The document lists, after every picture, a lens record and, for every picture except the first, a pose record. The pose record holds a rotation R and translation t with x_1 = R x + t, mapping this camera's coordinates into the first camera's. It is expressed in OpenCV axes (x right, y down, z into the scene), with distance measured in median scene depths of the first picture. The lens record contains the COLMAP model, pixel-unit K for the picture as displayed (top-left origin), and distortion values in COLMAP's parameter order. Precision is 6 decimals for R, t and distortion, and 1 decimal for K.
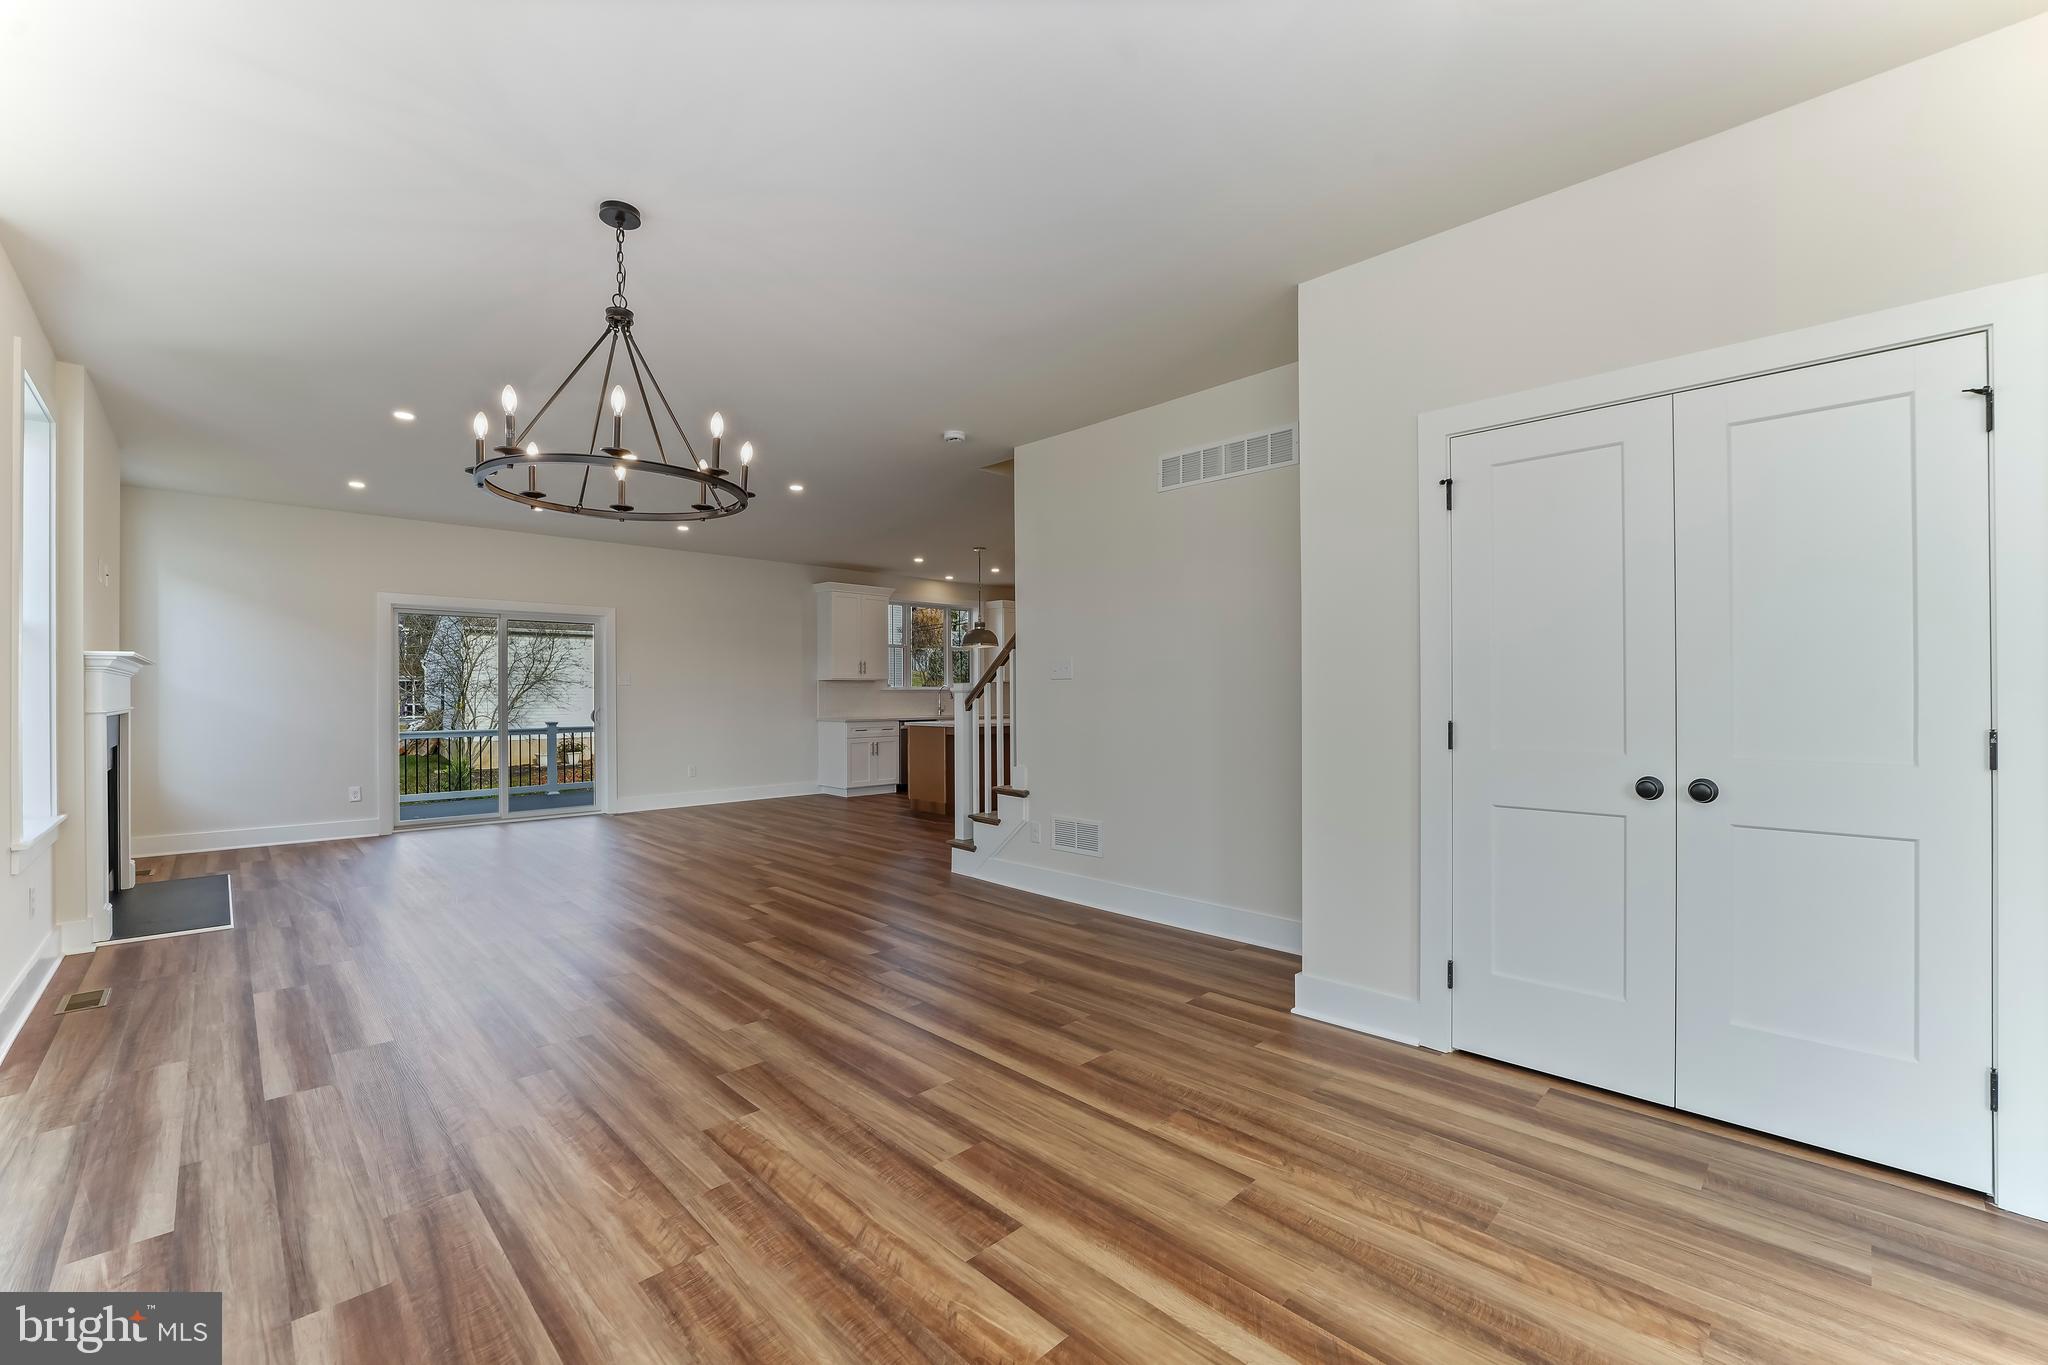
lens RADIAL K [[844.4, 0, 1011.0], [0, 844.4, 688.0], [0, 0, 1]] dist [-0.024806, 0.004068]
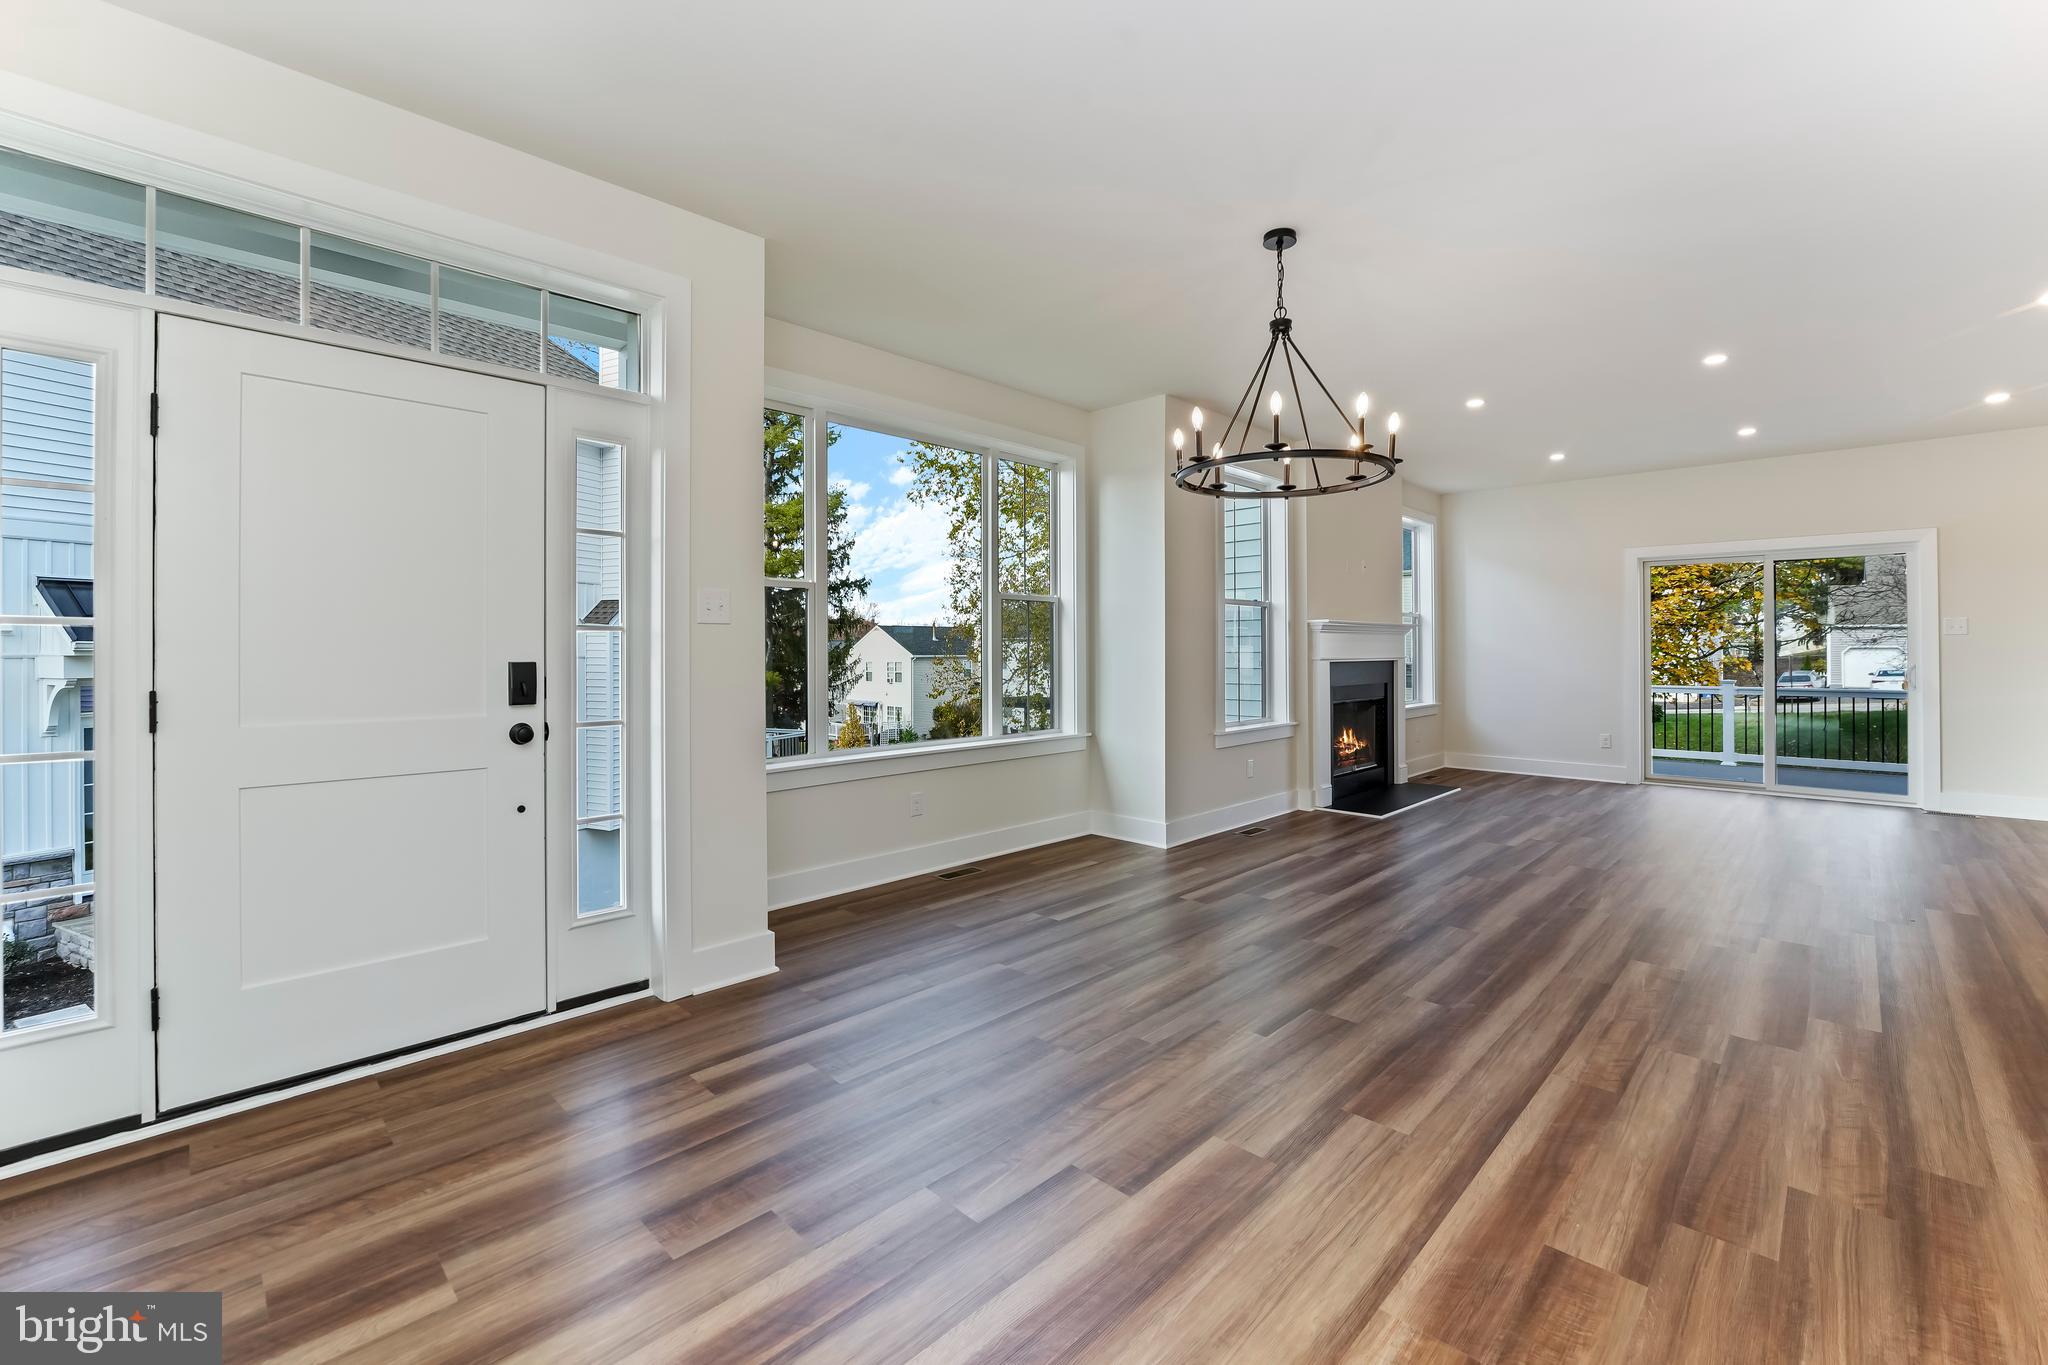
lens RADIAL K [[844.4, 0, 1042.6], [0, 844.4, 680.3], [0, 0, 1]] dist [-0.024806, 0.004068]
pose [[0.041502, 0.041444, -0.998278, 0.210886], [0.007492, 0.999098, 0.041790, -0.001317], [0.999110, -0.009214, 0.041154, 0.188071]]
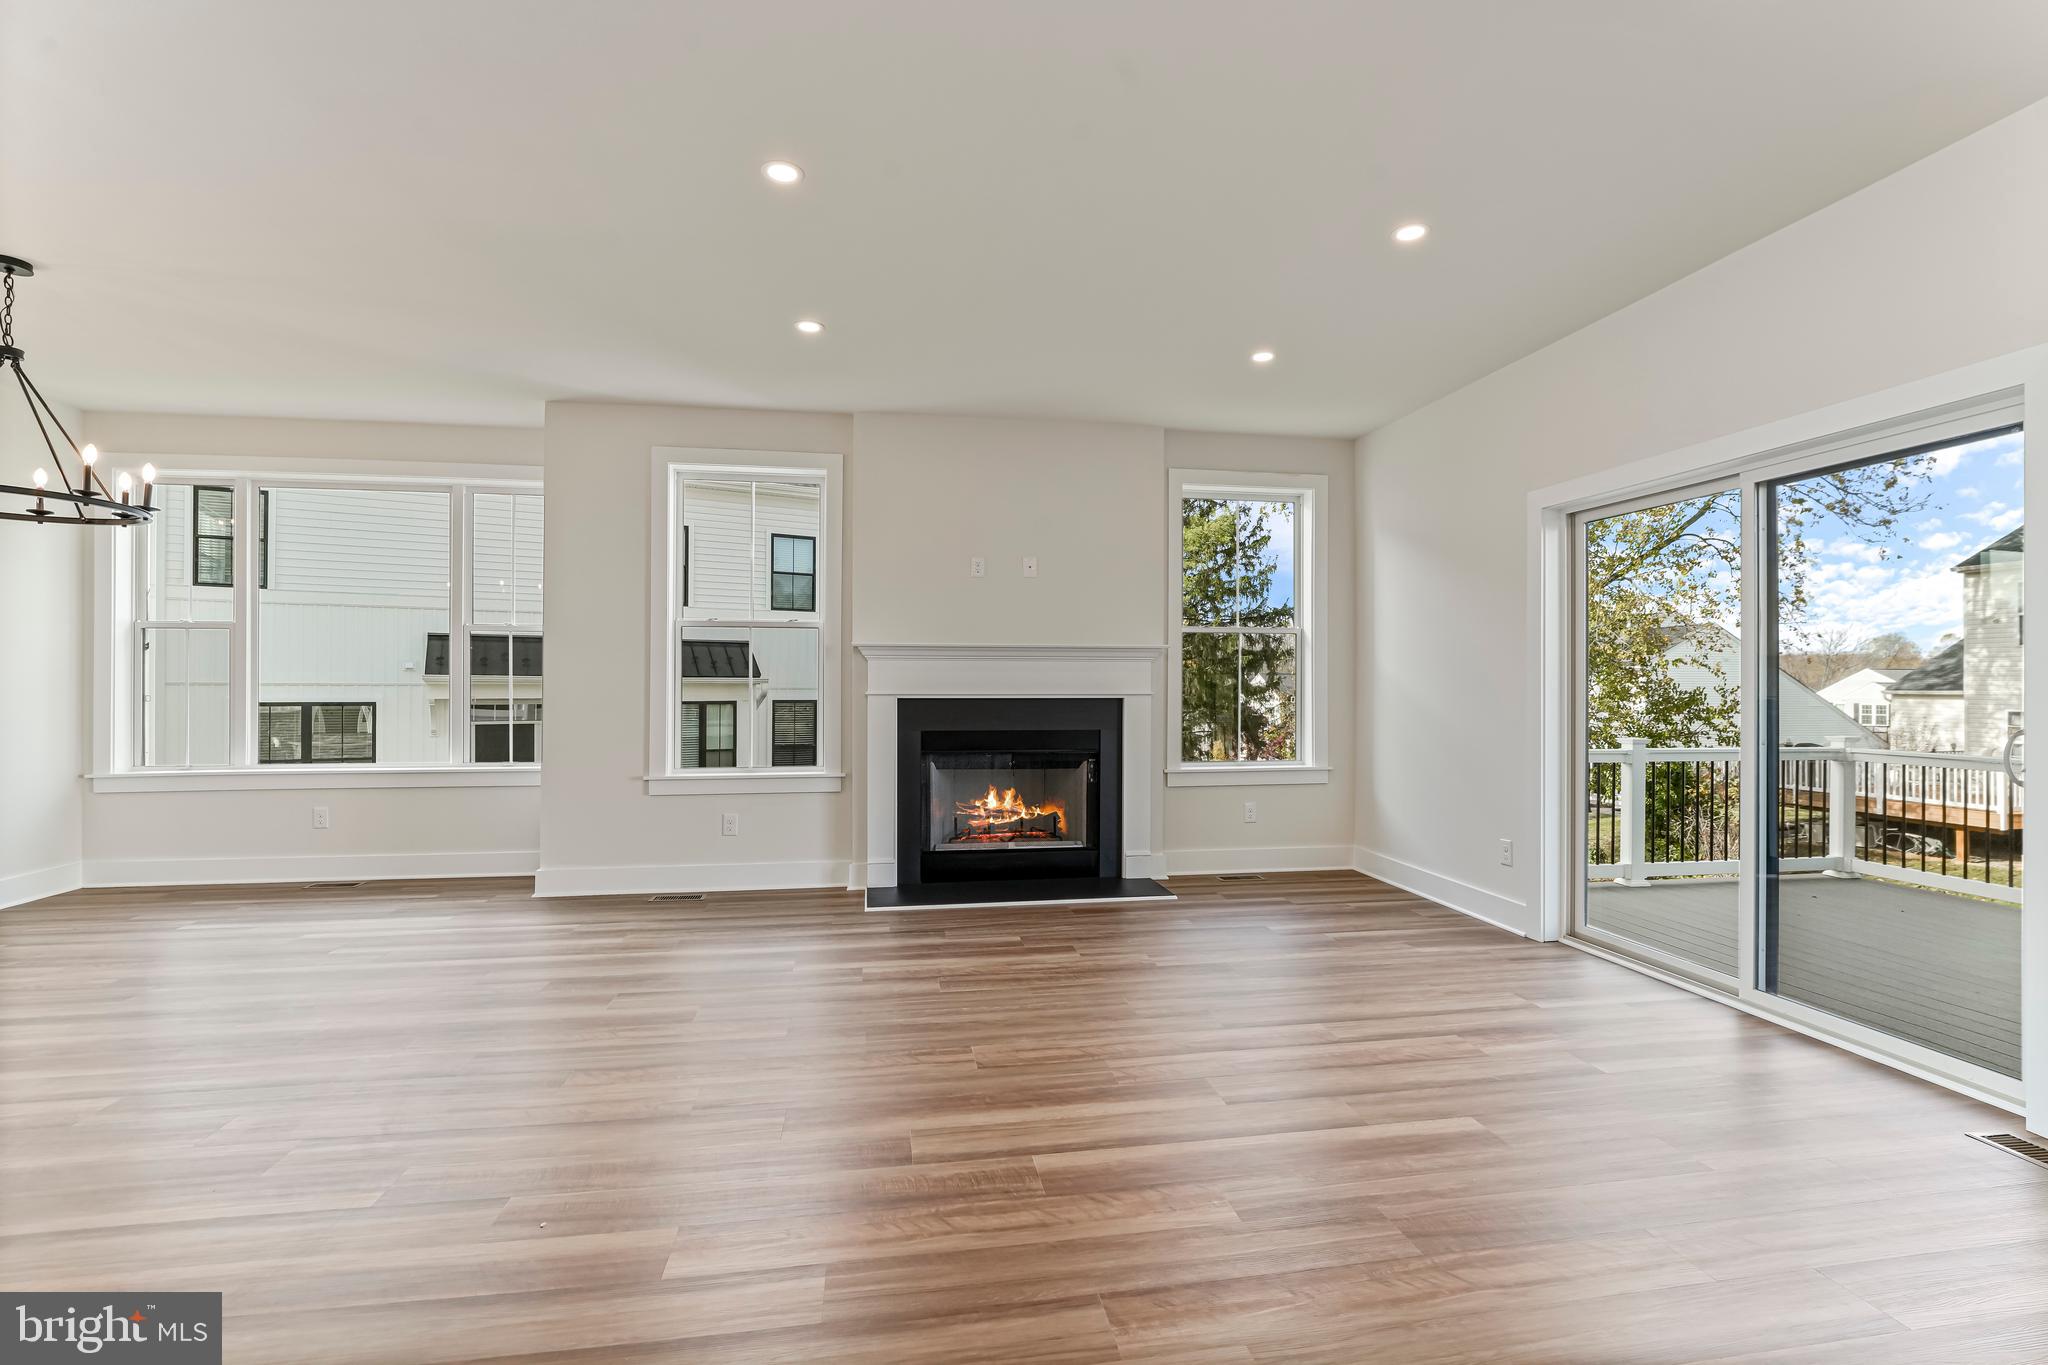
lens RADIAL K [[887.3, 0, 1025.8], [0, 887.3, 679.9], [0, 0, 1]] dist [-0.016536, -0.000394]
pose [[-0.556071, 0.002003, -0.831133, -0.074491], [0.007712, 0.999966, -0.002750, 0.005266], [0.831099, -0.007939, -0.556067, 0.887066]]
